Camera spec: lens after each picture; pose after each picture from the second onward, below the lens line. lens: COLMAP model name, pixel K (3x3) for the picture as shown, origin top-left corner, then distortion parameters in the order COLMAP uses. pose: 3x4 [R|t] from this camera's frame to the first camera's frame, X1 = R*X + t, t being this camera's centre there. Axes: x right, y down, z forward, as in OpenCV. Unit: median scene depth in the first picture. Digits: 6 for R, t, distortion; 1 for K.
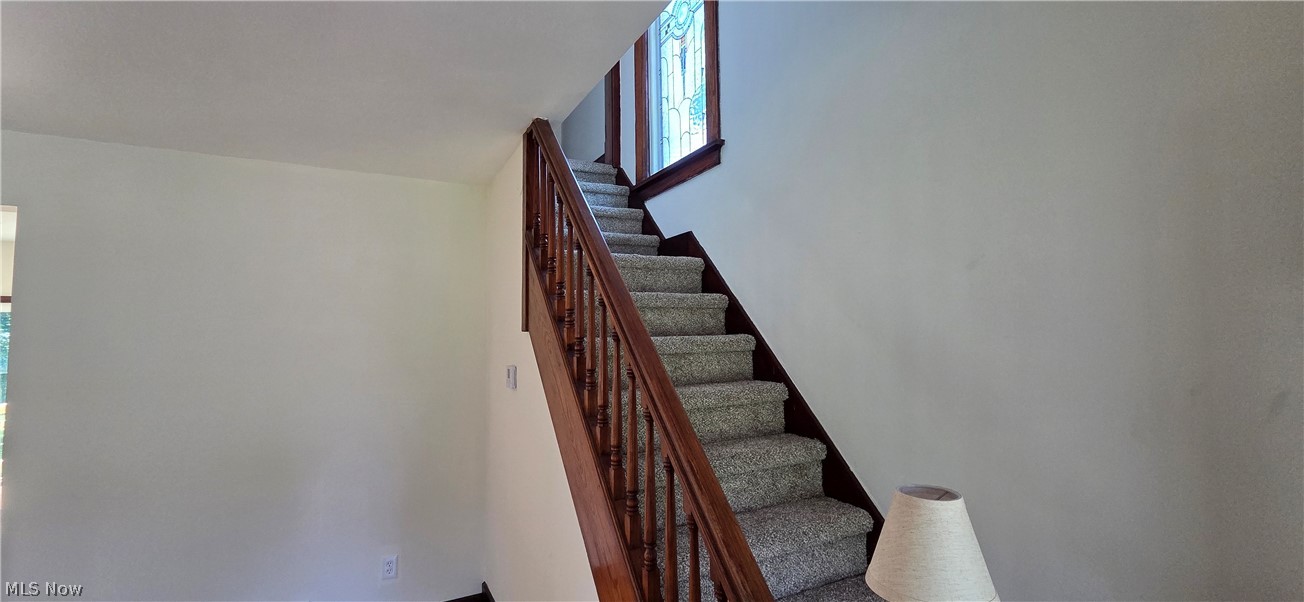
lens RADIAL K [[536.5, 0, 641.6], [0, 536.5, 311.3], [0, 0, 1]] dist [0.003853, -0.001465]
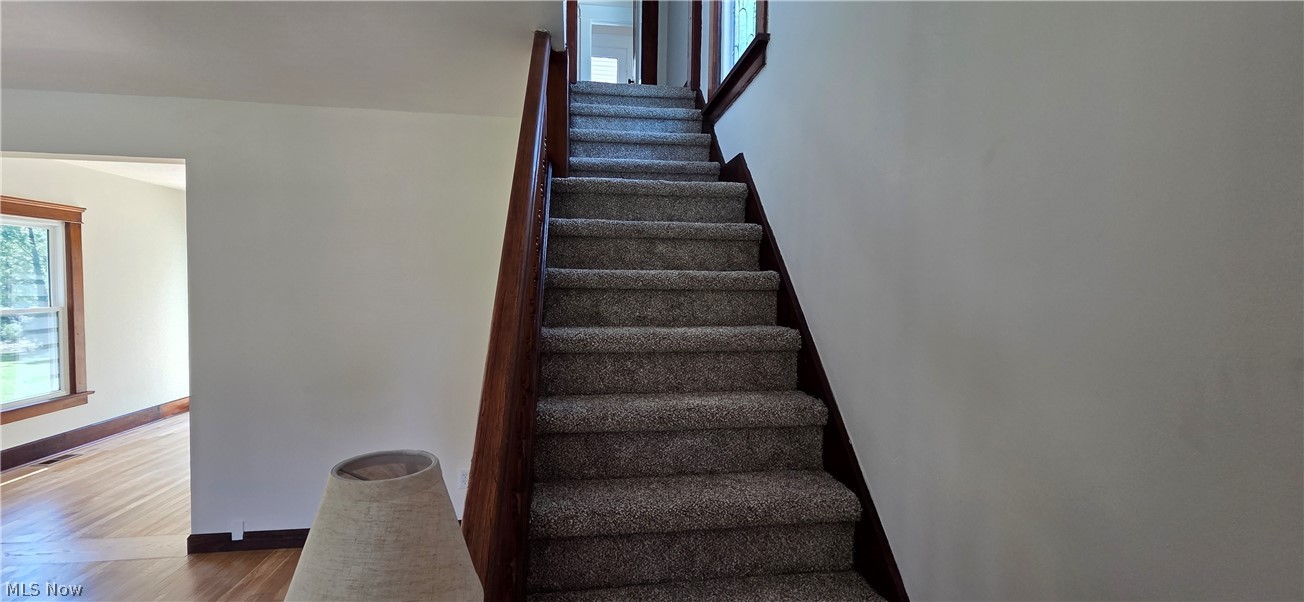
lens RADIAL K [[536.5, 0, 648.7], [0, 536.5, 307.5], [0, 0, 1]] dist [0.003853, -0.001465]
pose [[0.943966, 0.037994, -0.327849, 0.271830], [-0.009556, 0.996082, 0.087919, 0.026458], [0.329905, -0.079859, 0.940630, 0.138350]]
